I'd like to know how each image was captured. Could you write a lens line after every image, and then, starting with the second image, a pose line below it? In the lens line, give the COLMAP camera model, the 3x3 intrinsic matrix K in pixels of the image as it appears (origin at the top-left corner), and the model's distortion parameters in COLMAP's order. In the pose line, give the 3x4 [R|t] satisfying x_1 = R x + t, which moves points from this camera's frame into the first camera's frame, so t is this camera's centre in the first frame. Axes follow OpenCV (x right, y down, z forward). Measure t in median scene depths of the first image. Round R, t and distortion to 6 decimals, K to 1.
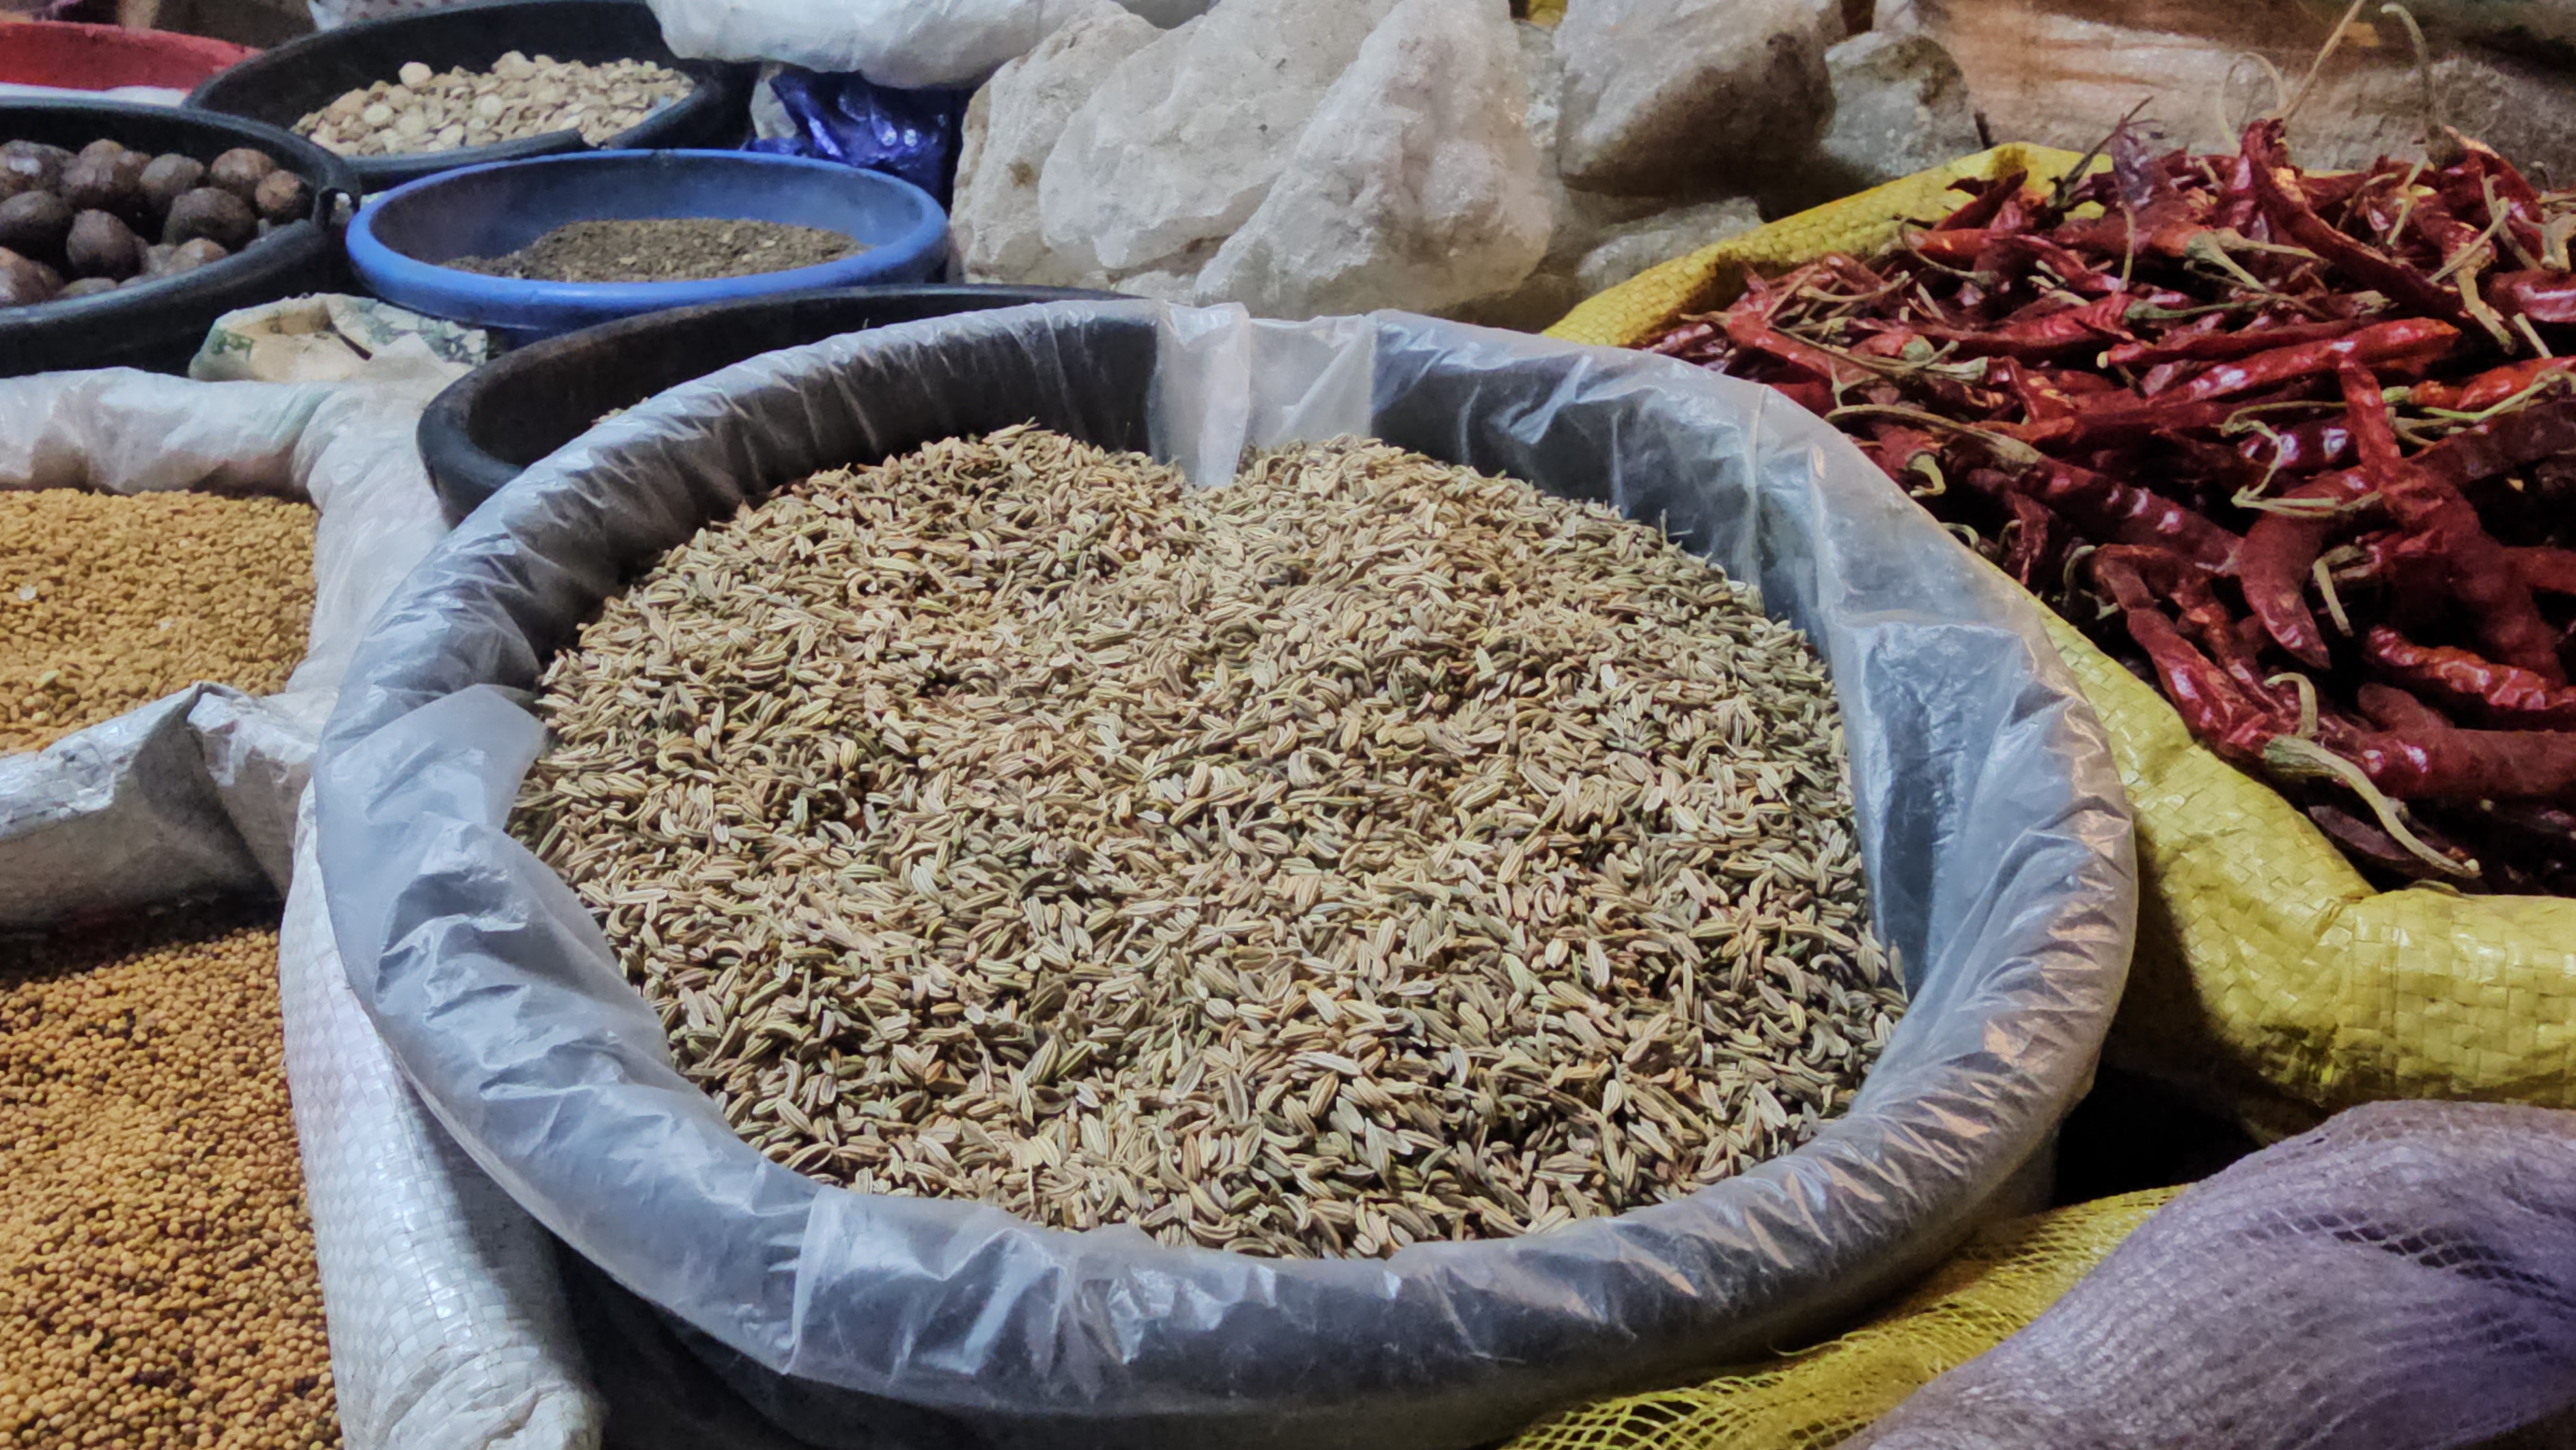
lens RADIAL K [[1765.7, 0, 1148.3], [0, 1765.7, 735.9], [0, 0, 1]] dist [0.003347, -0.001939]
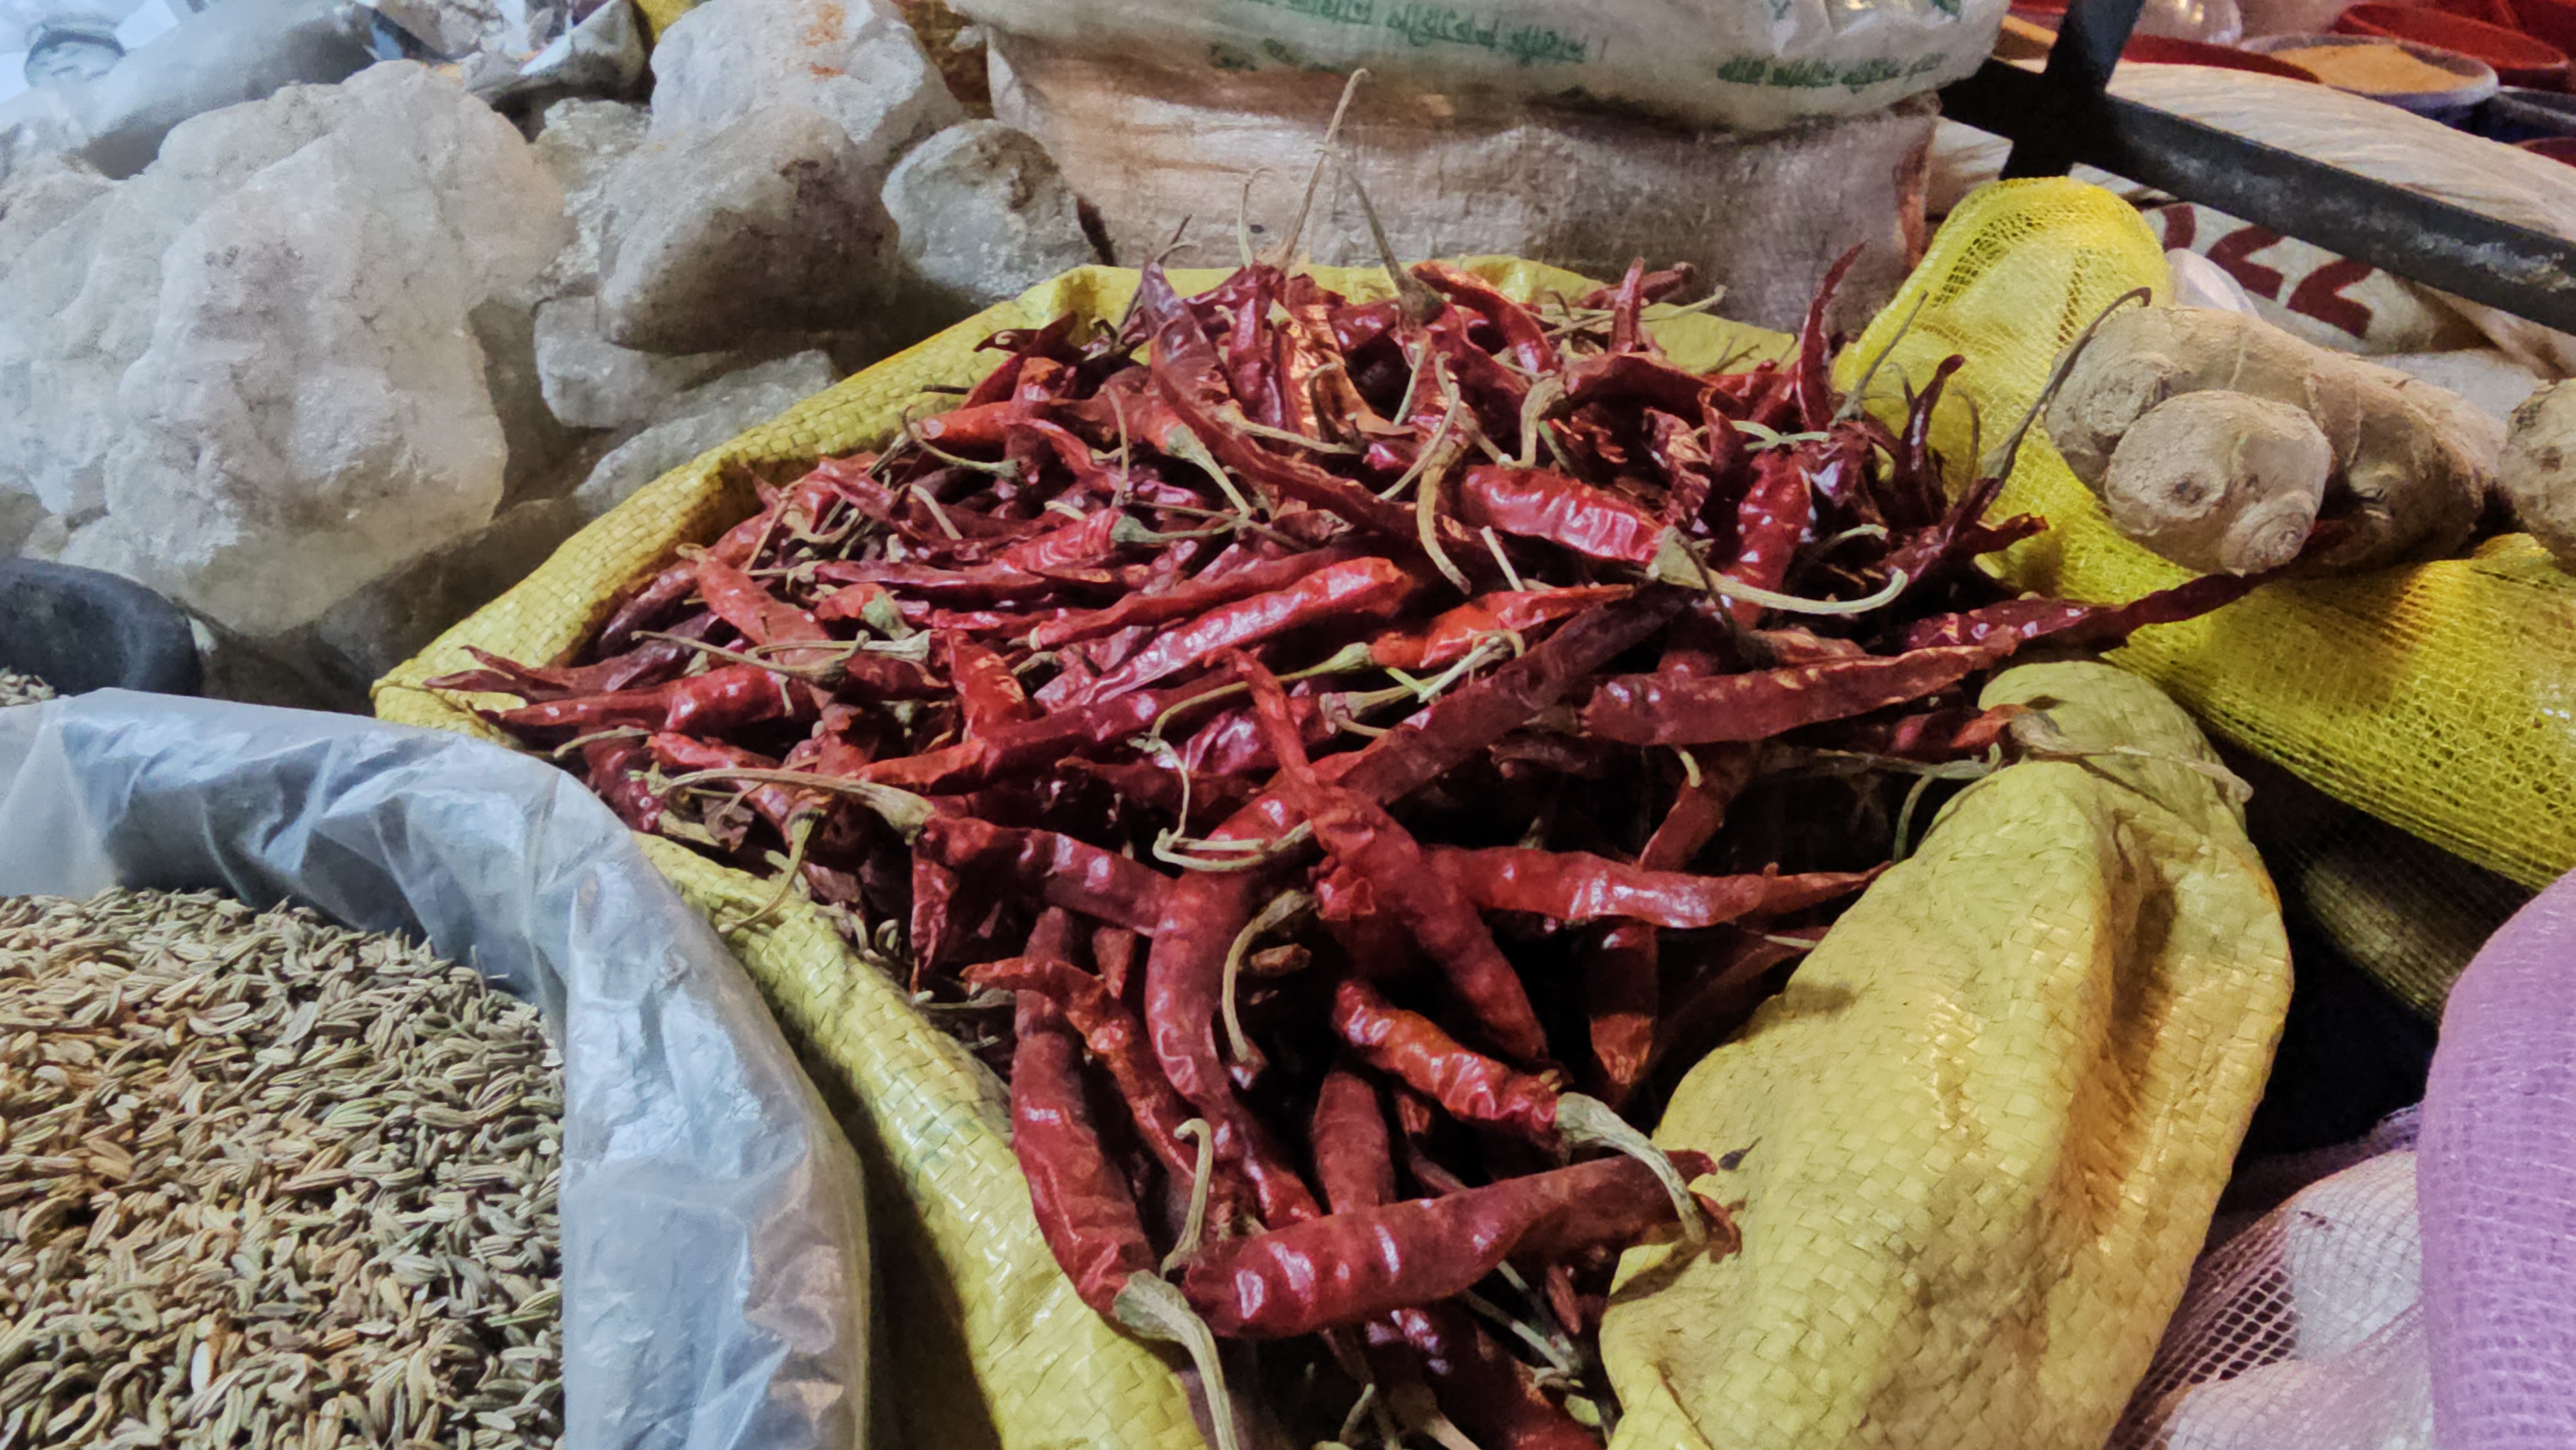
lens RADIAL K [[1765.7, 0, 1148.3], [0, 1765.7, 735.9], [0, 0, 1]] dist [0.003347, -0.001939]
pose [[0.959308, -0.172081, 0.223868, 0.429114], [0.169102, 0.985061, 0.032557, -0.198325], [-0.226126, 0.006624, 0.974076, 0.241378]]
